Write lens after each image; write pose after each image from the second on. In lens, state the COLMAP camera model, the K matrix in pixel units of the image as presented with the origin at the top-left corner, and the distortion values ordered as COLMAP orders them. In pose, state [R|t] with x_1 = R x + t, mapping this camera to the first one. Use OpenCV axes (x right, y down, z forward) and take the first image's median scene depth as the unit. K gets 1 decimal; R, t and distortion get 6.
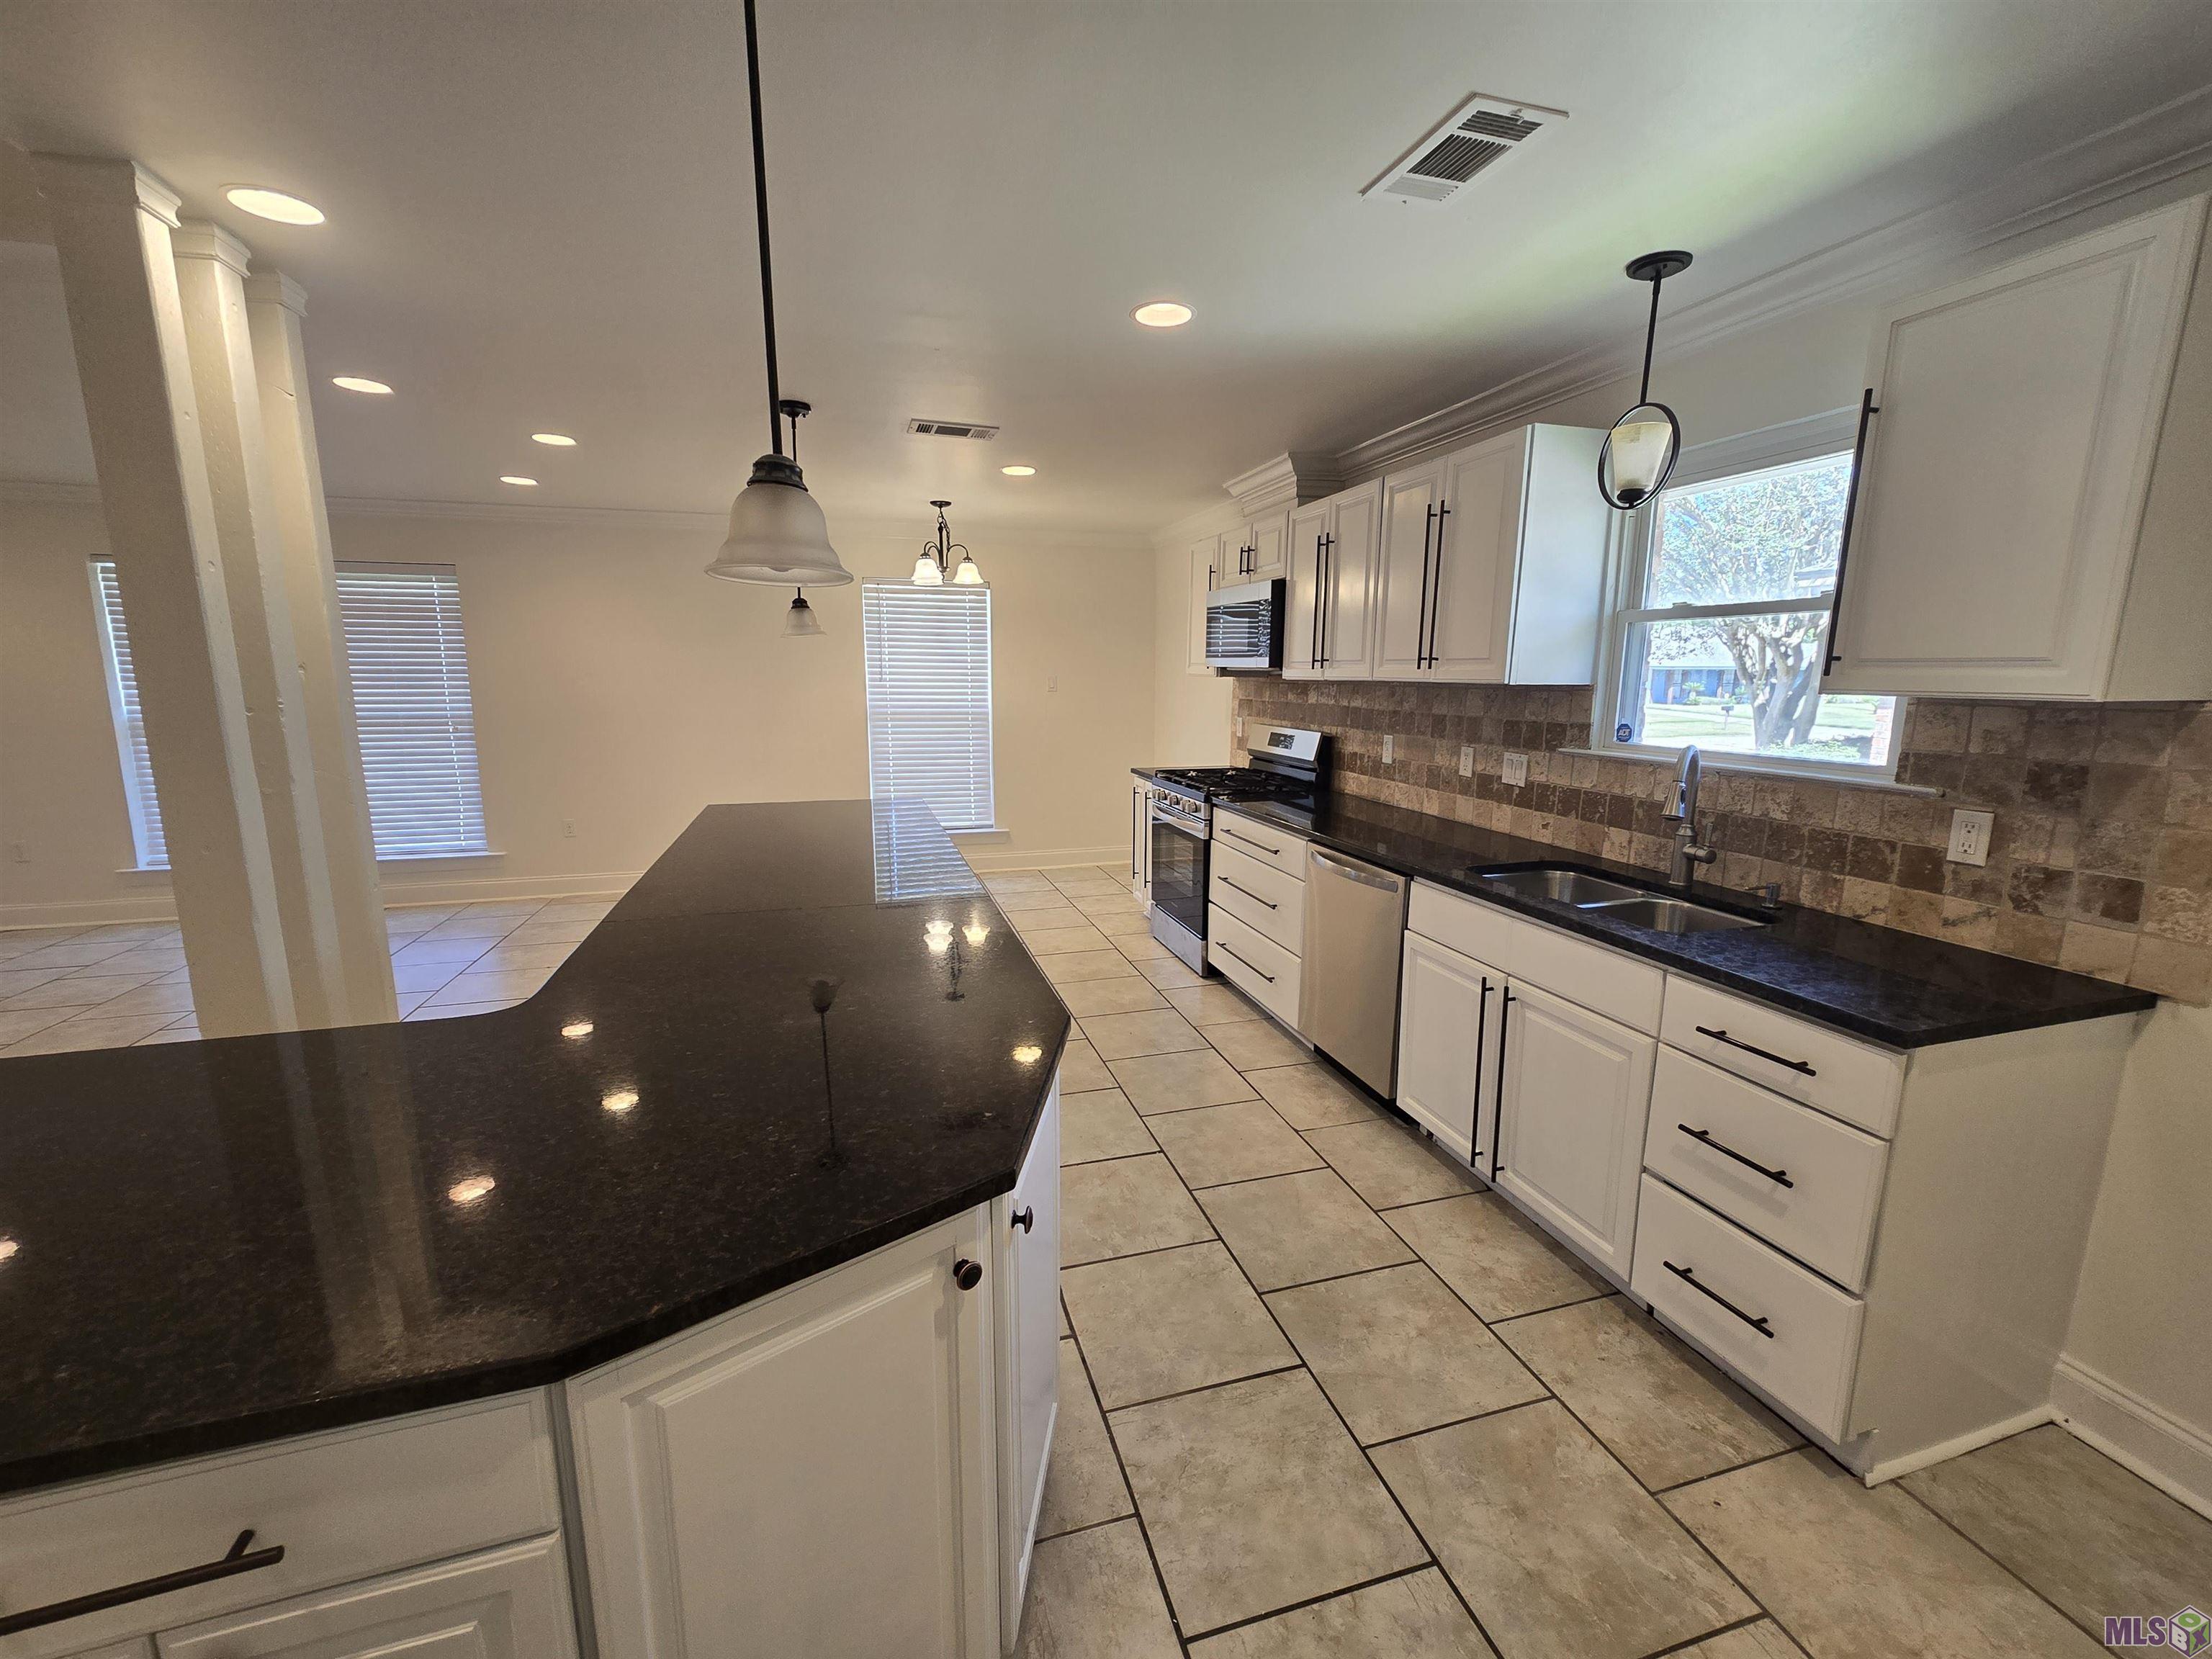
lens RADIAL K [[907.5, 0, 1112.4], [0, 907.5, 832.3], [0, 0, 1]] dist [-0.005158, 0.001749]
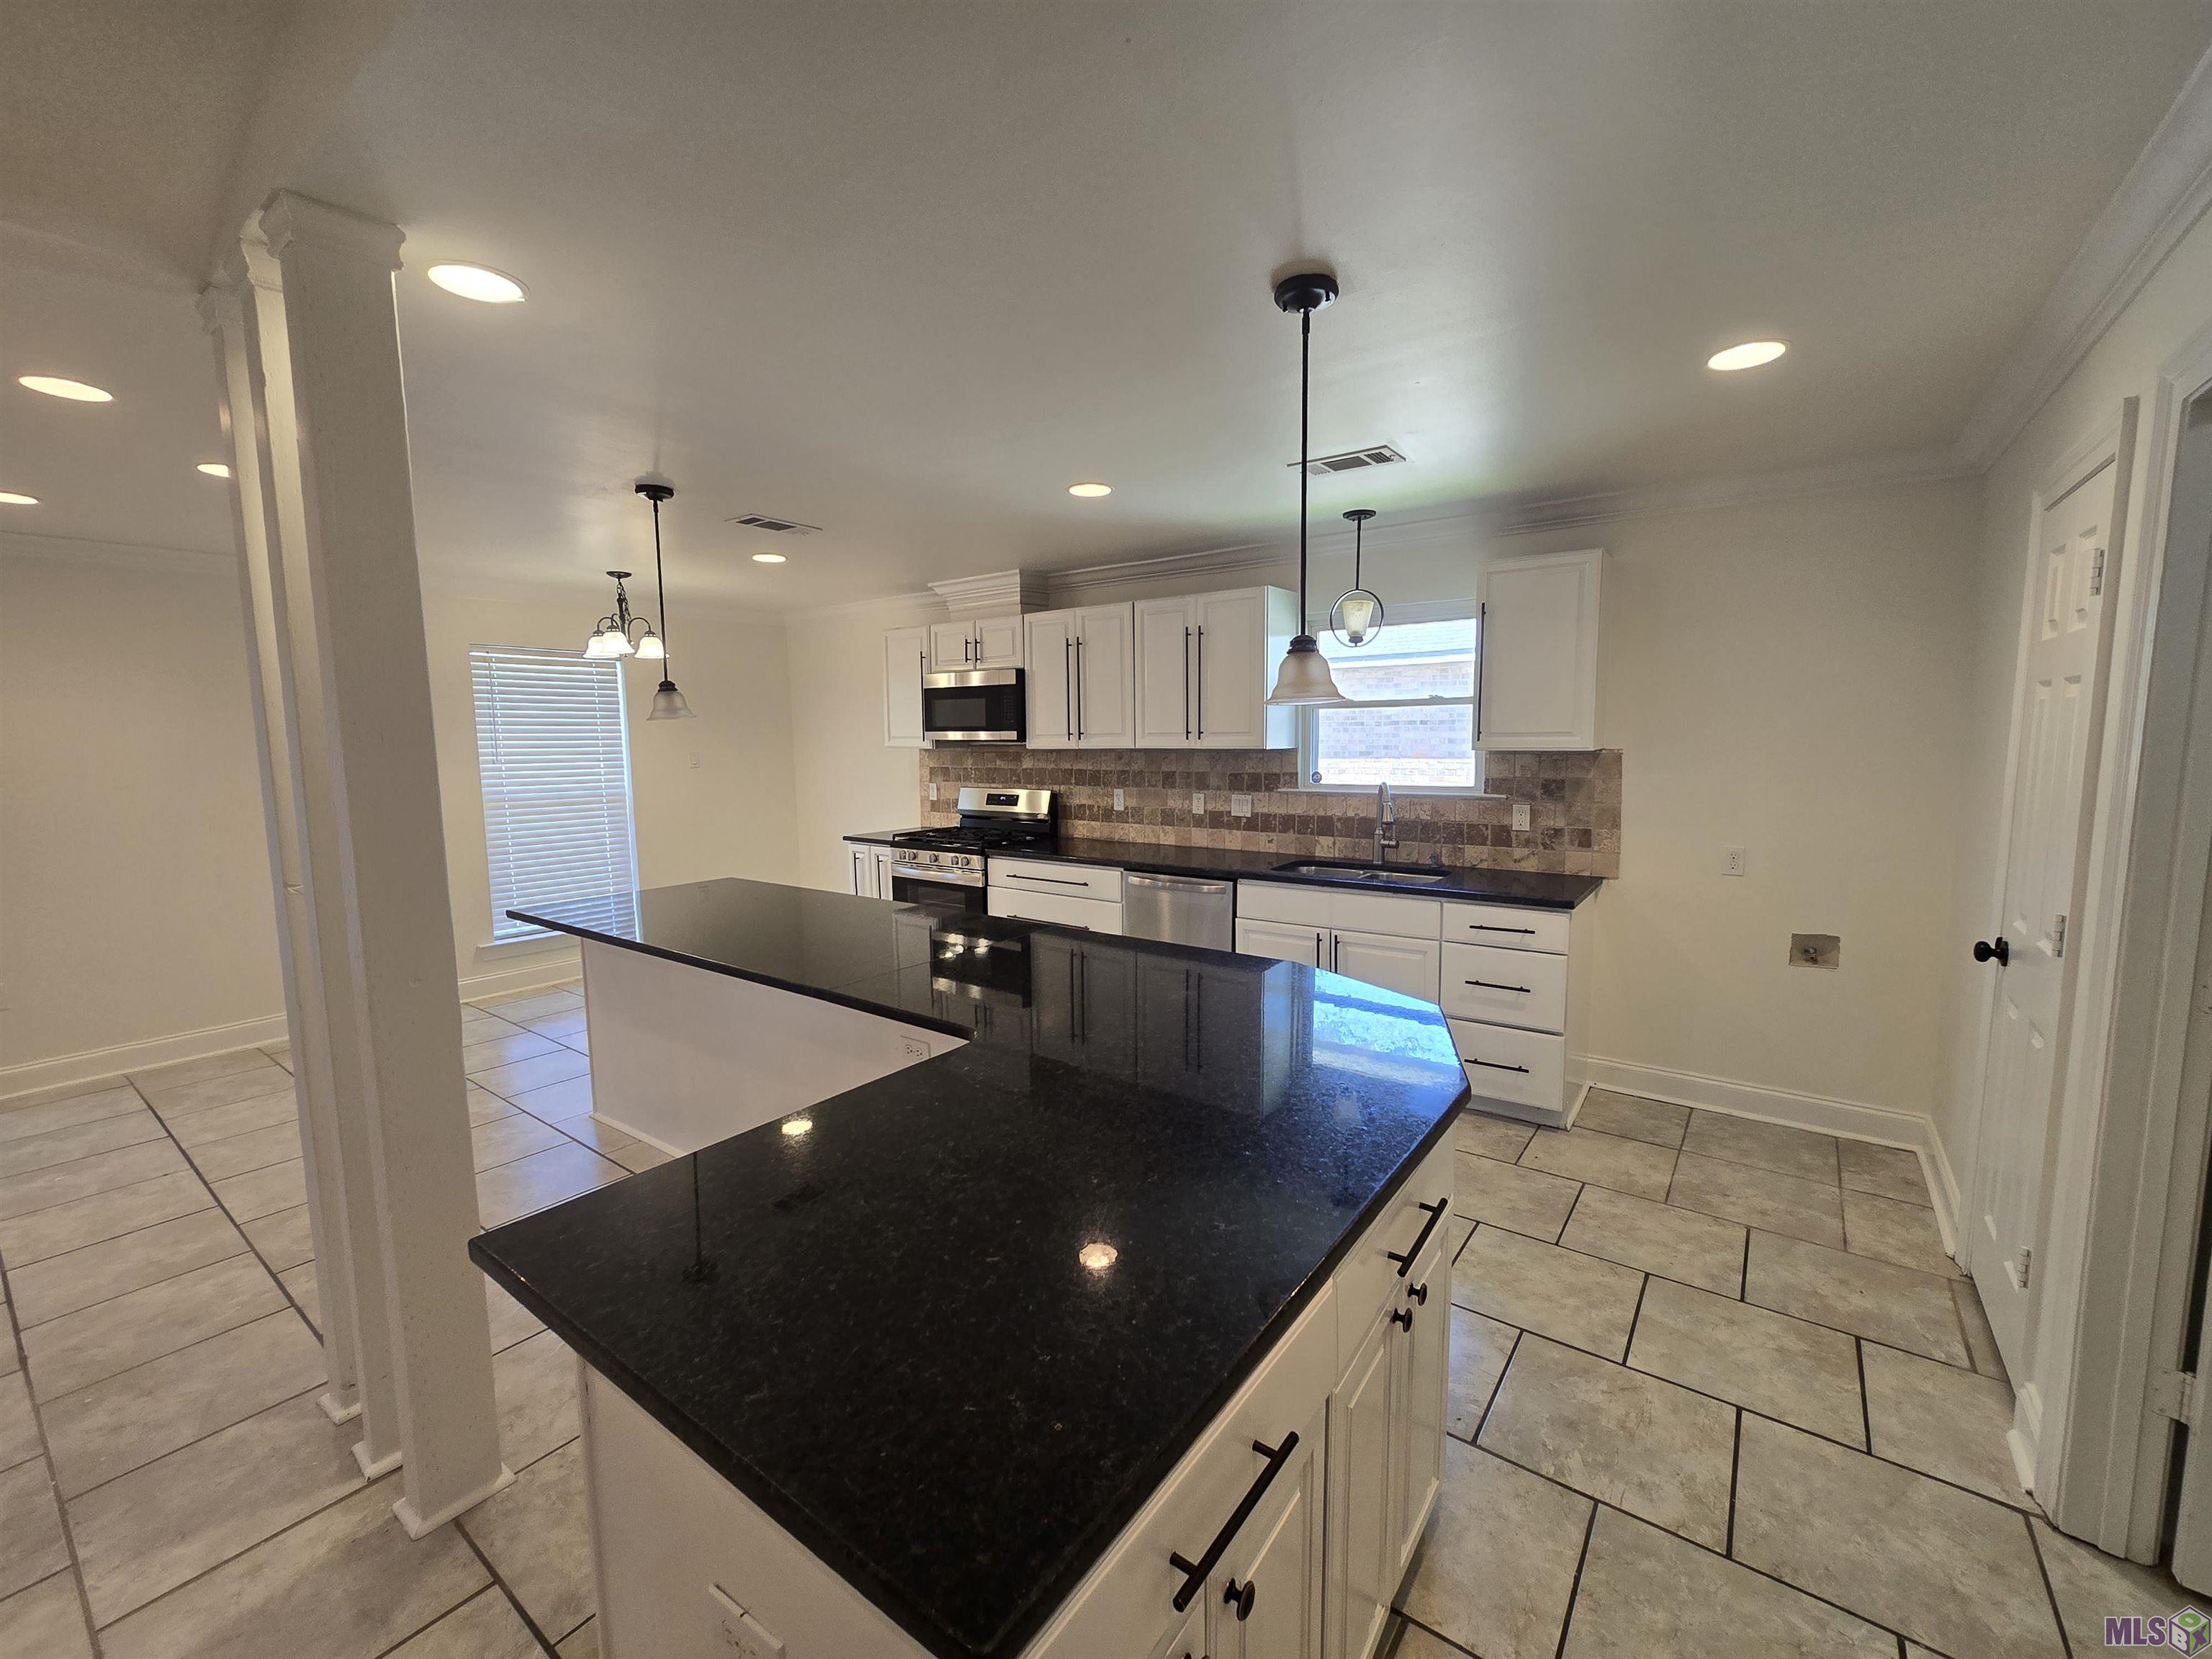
lens RADIAL K [[907.5, 0, 1118.5], [0, 907.5, 830.2], [0, 0, 1]] dist [-0.005158, 0.001749]
pose [[0.796634, -0.080148, 0.599124, -0.614363], [0.122913, 0.991941, -0.030735, -0.009258], [-0.591833, 0.098124, 0.800066, -0.059301]]
